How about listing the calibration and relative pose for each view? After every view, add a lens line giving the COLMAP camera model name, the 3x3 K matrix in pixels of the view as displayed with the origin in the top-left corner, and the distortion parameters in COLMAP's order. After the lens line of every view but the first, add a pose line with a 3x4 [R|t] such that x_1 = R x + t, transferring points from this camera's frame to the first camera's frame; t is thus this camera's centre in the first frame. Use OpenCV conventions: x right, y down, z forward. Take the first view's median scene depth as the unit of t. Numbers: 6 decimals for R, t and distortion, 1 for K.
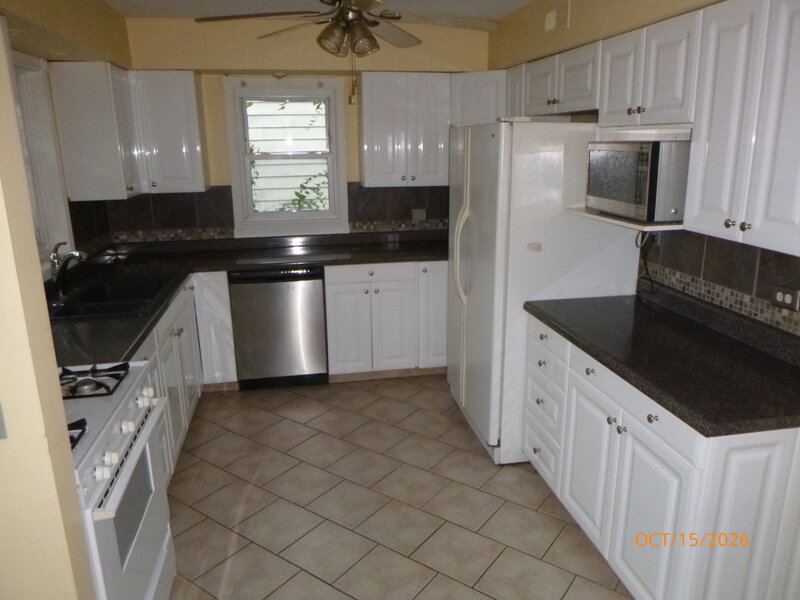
lens RADIAL K [[599.2, 0, 400.3], [0, 599.2, 300.6], [0, 0, 1]] dist [-0.007139, 0.015324]
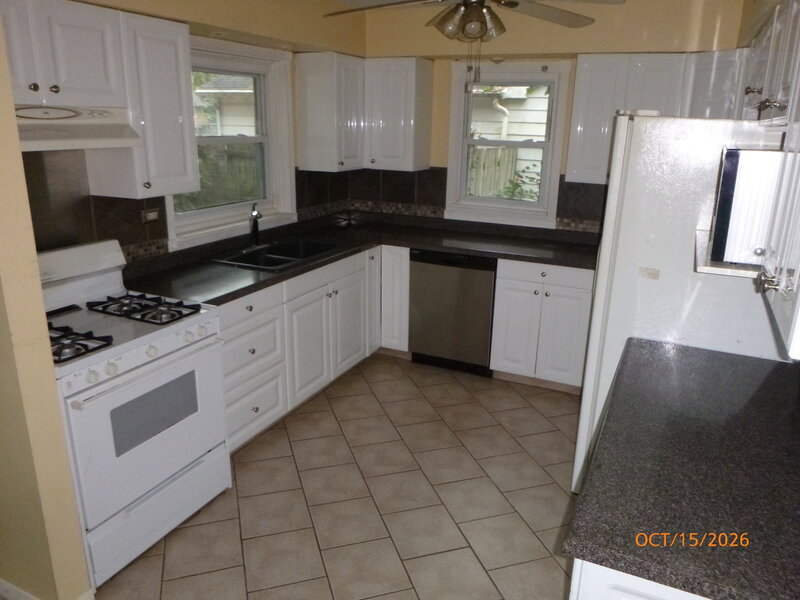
lens RADIAL K [[599.2, 0, 400.7], [0, 599.2, 298.4], [0, 0, 1]] dist [-0.007139, 0.015324]
pose [[0.811657, 0.199307, -0.549080, 0.277636], [-0.185756, 0.979263, 0.080869, -0.040925], [0.553811, 0.036357, 0.831848, 0.103884]]
